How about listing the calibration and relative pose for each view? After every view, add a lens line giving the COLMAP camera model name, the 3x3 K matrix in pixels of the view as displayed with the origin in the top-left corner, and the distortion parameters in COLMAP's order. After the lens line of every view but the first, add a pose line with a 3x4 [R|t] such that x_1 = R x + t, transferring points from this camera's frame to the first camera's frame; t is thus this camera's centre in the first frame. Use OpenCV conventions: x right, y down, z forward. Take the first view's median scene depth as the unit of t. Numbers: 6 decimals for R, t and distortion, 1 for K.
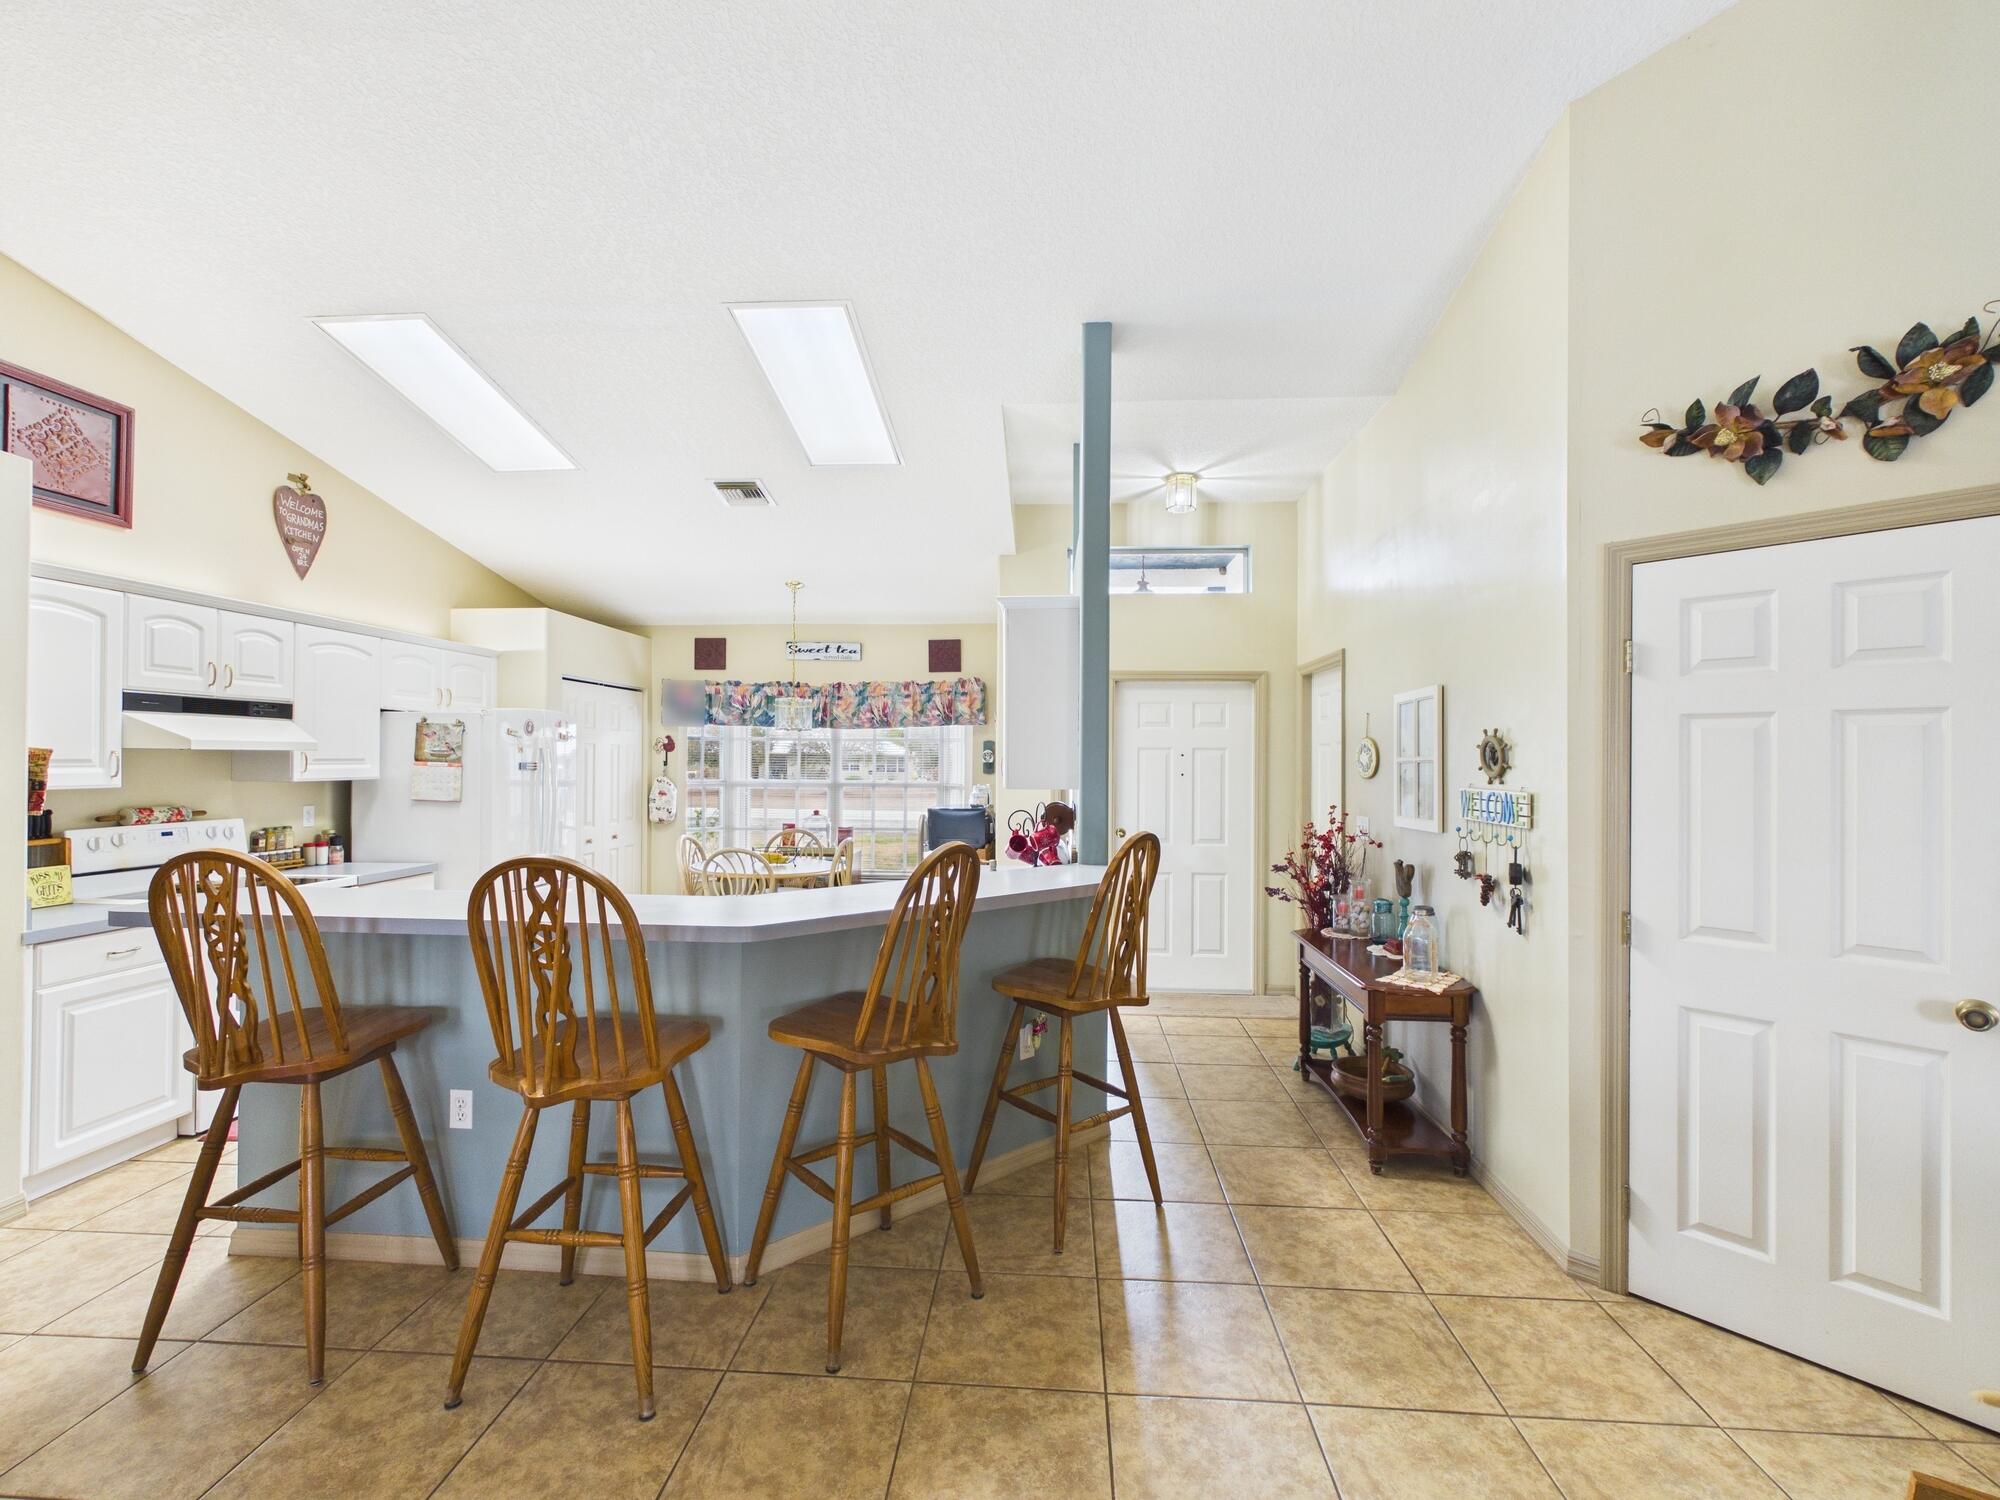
lens RADIAL K [[876.5, 0, 1000.3], [0, 876.5, 756.3], [0, 0, 1]] dist [0.000970, 0.000091]
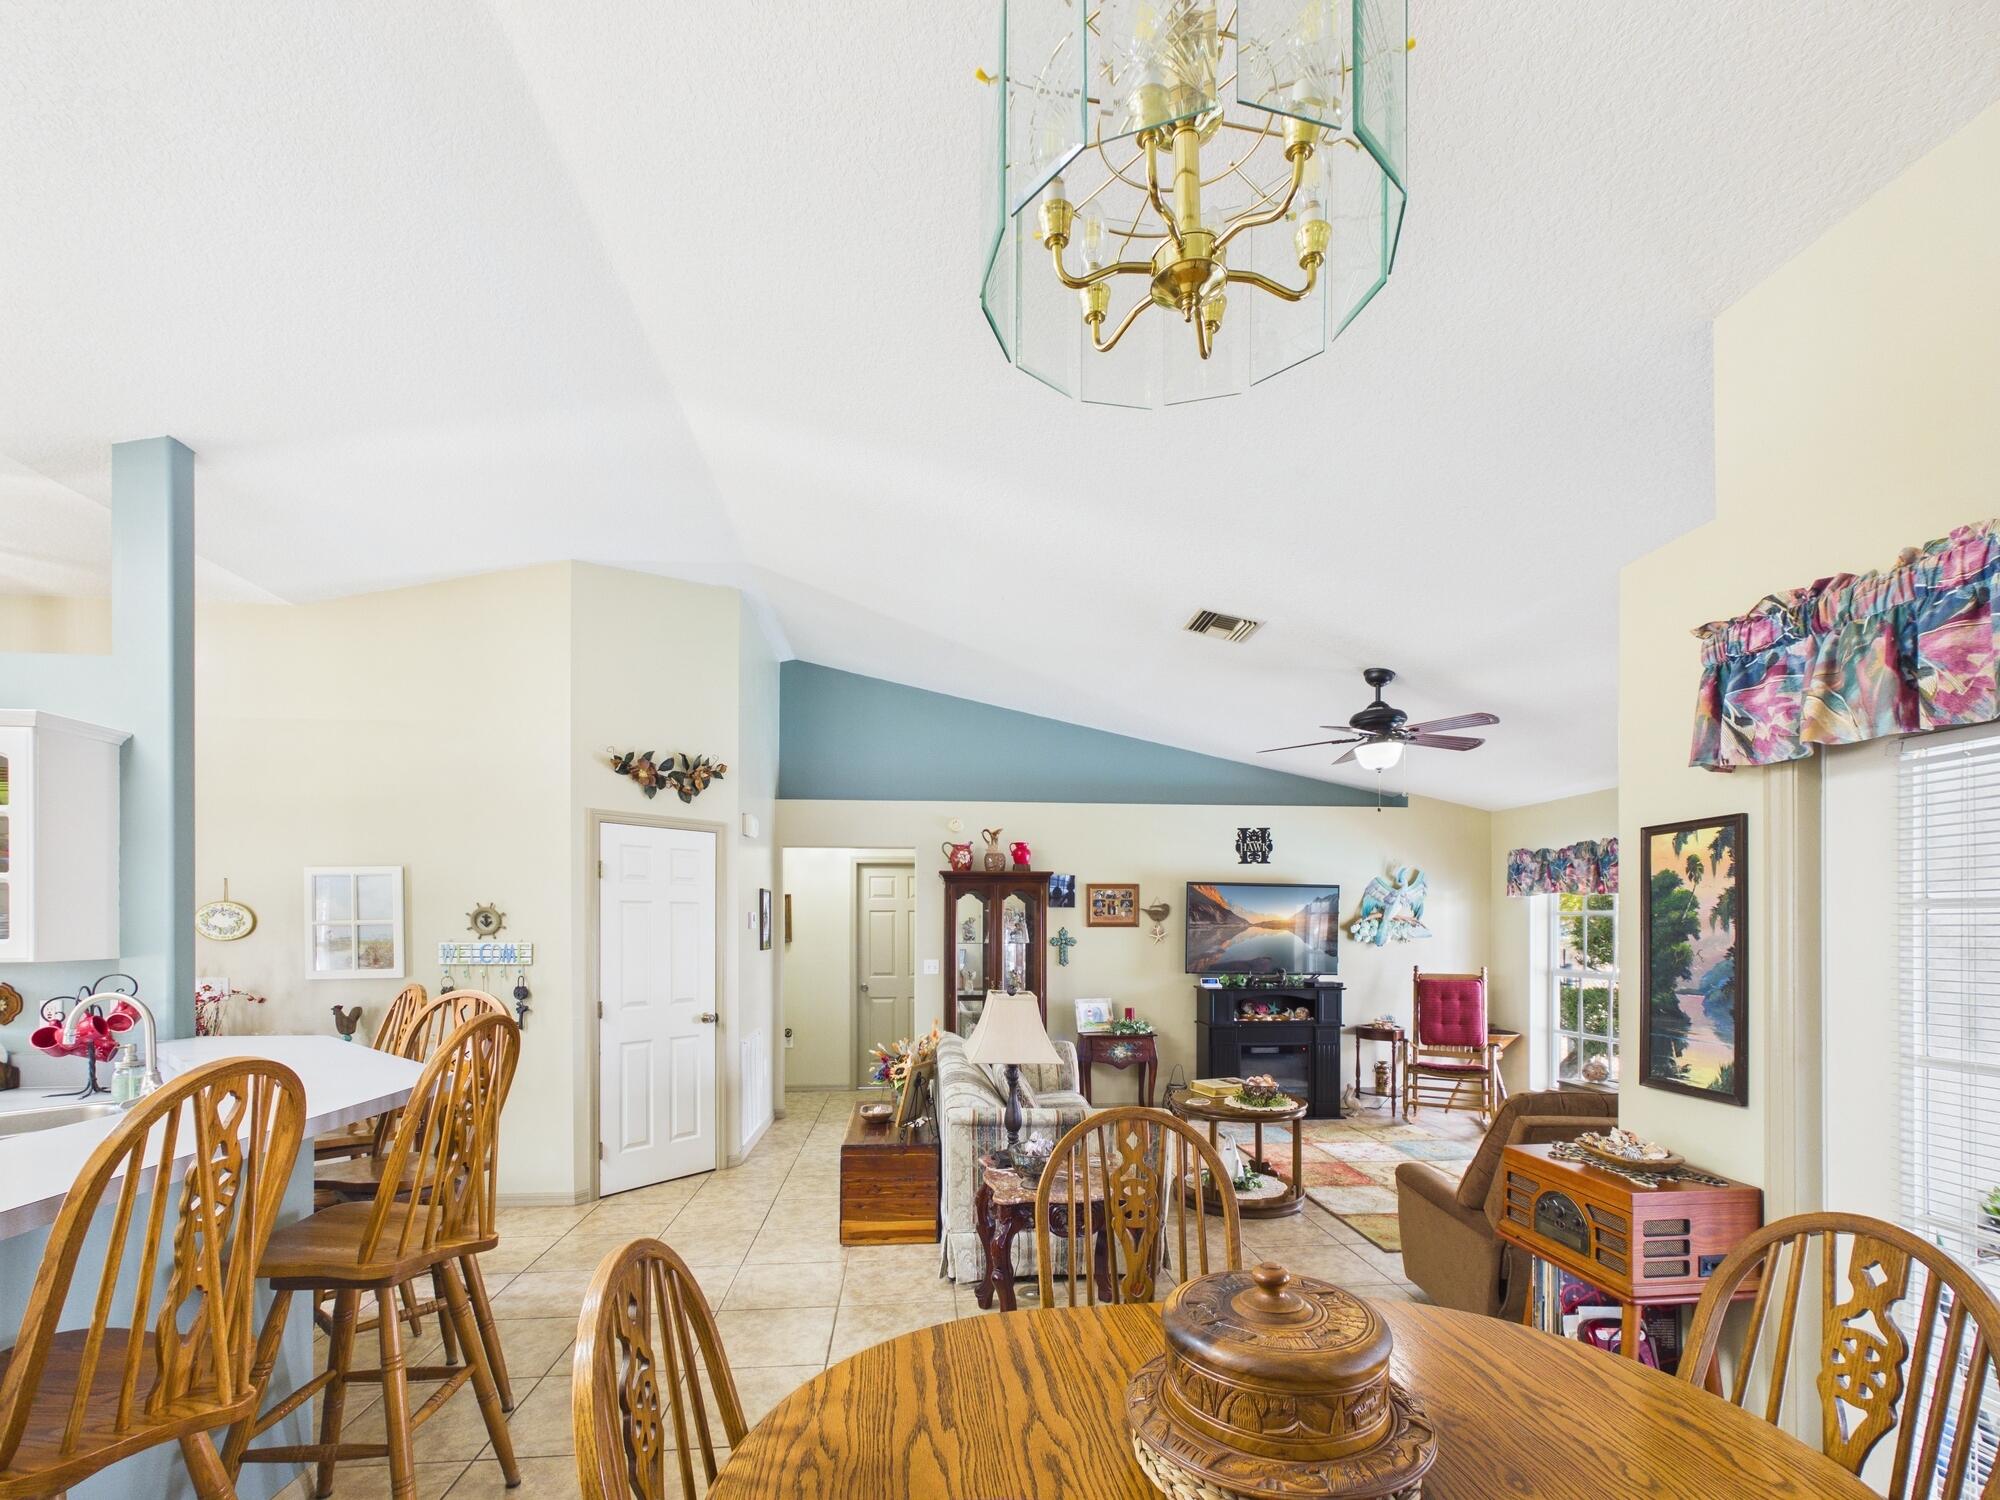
lens RADIAL K [[876.5, 0, 998.8], [0, 876.5, 925.9], [0, 0, 1]] dist [0.000970, 0.000091]
pose [[-0.161503, -0.004984, 0.986860, -0.790620], [-0.004533, 0.999980, 0.004309, -0.000845], [-0.986862, -0.003777, -0.161522, 0.262152]]
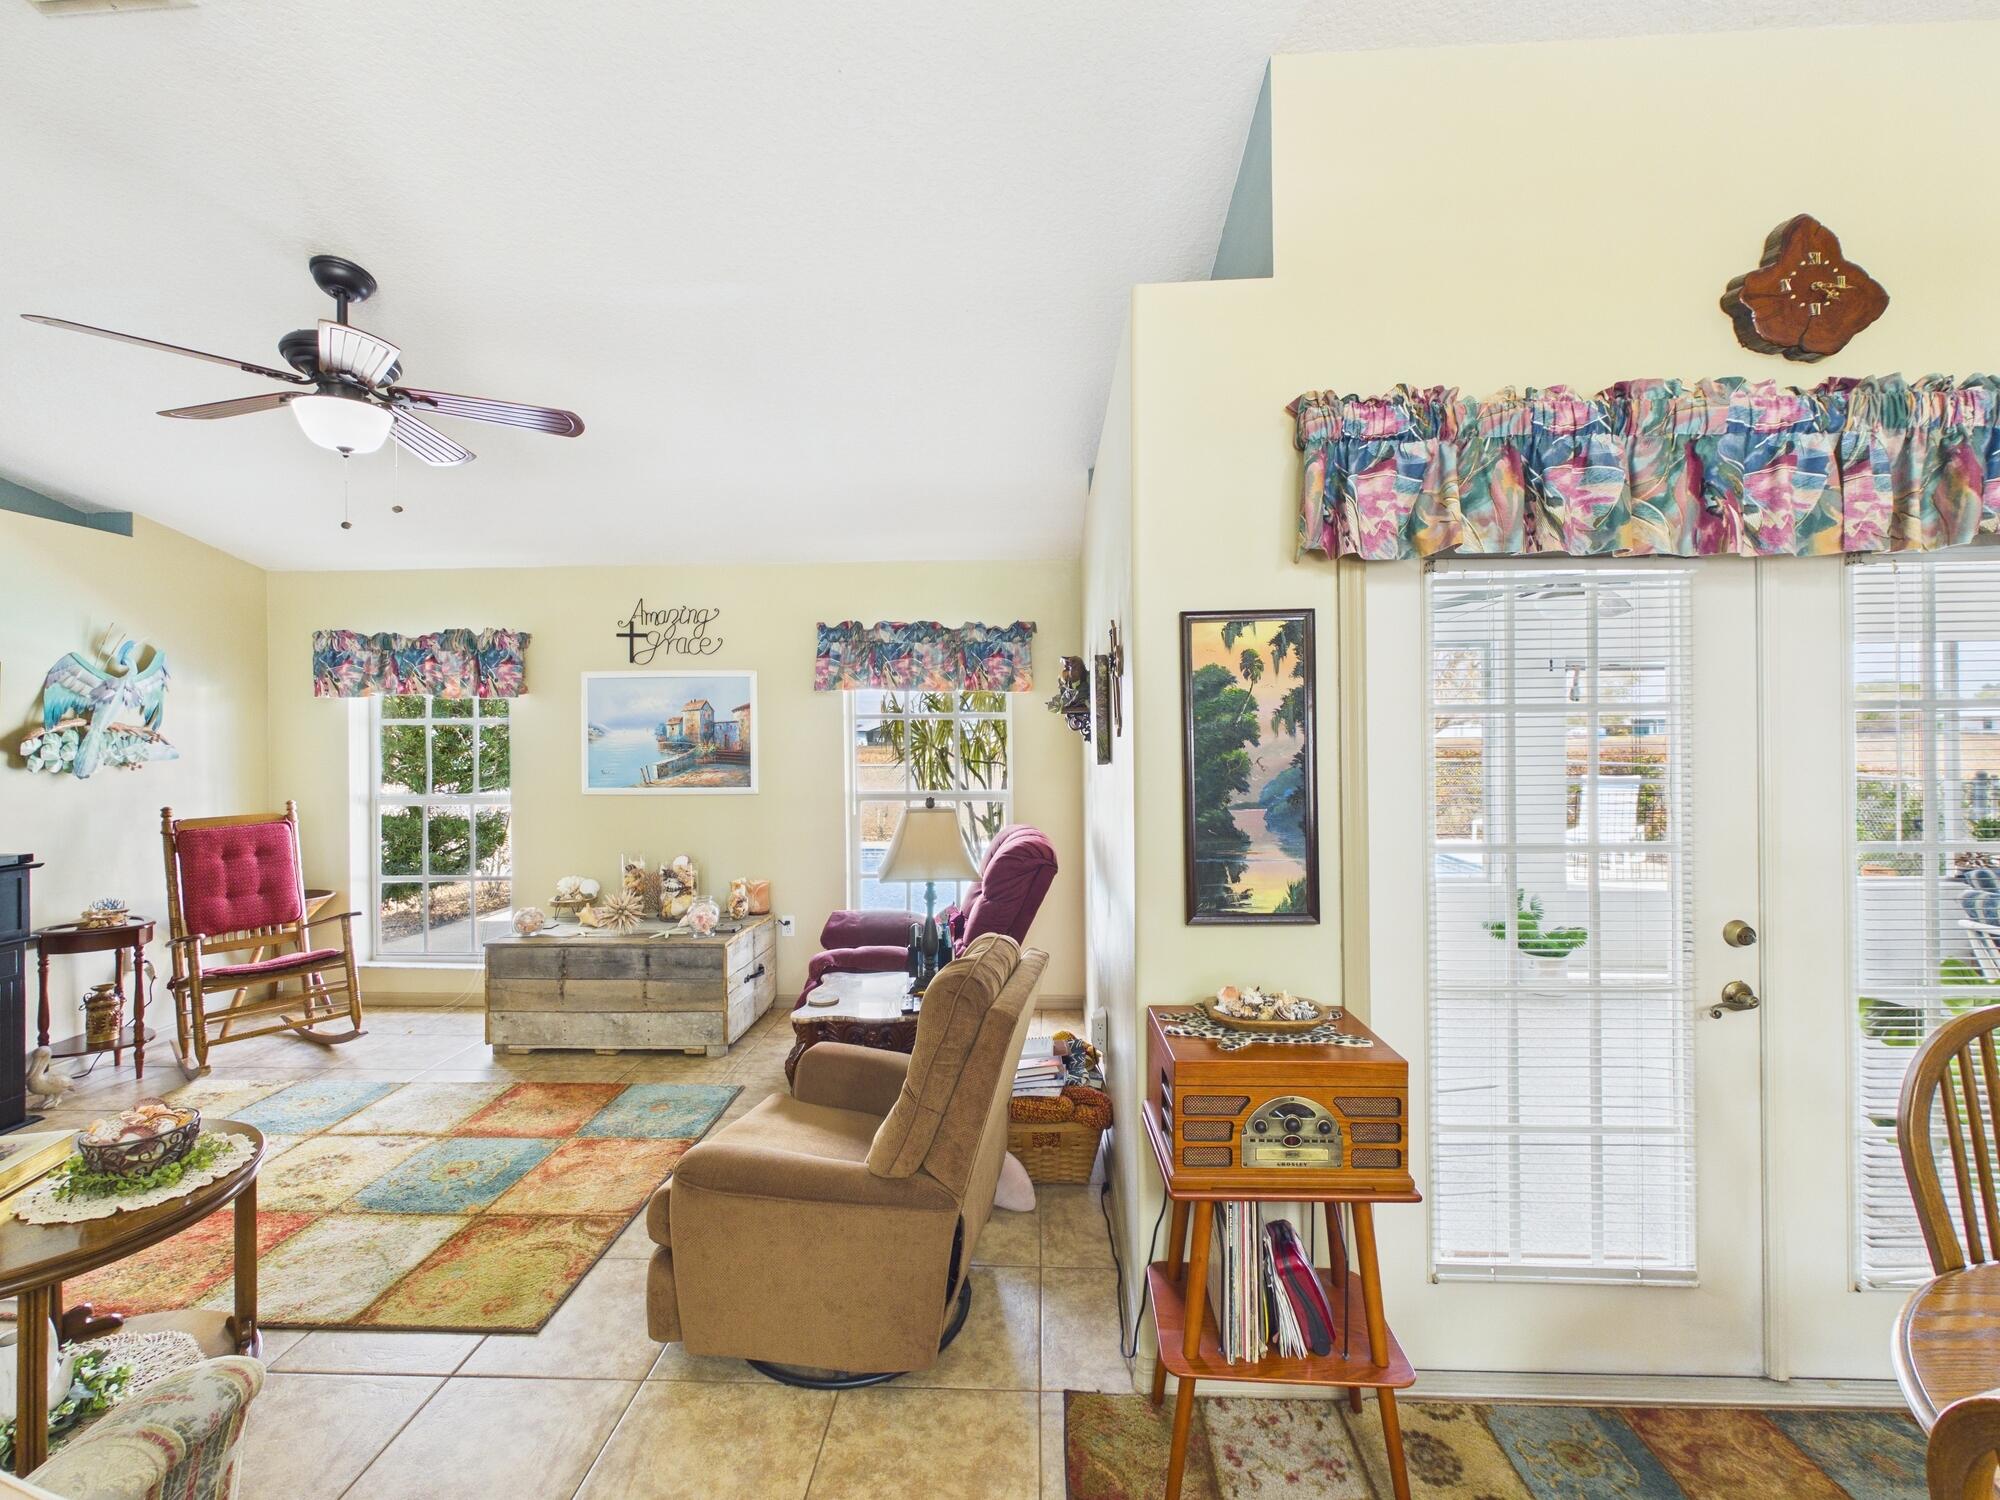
lens RADIAL K [[876.5, 0, 1001.2], [0, 876.5, 732.0], [0, 0, 1]] dist [0.000970, 0.000091]
pose [[-0.999573, 0.004502, -0.028869, -0.178754], [0.004633, 0.999979, -0.004490, 0.001844], [0.028848, -0.004622, -0.999573, 0.222421]]
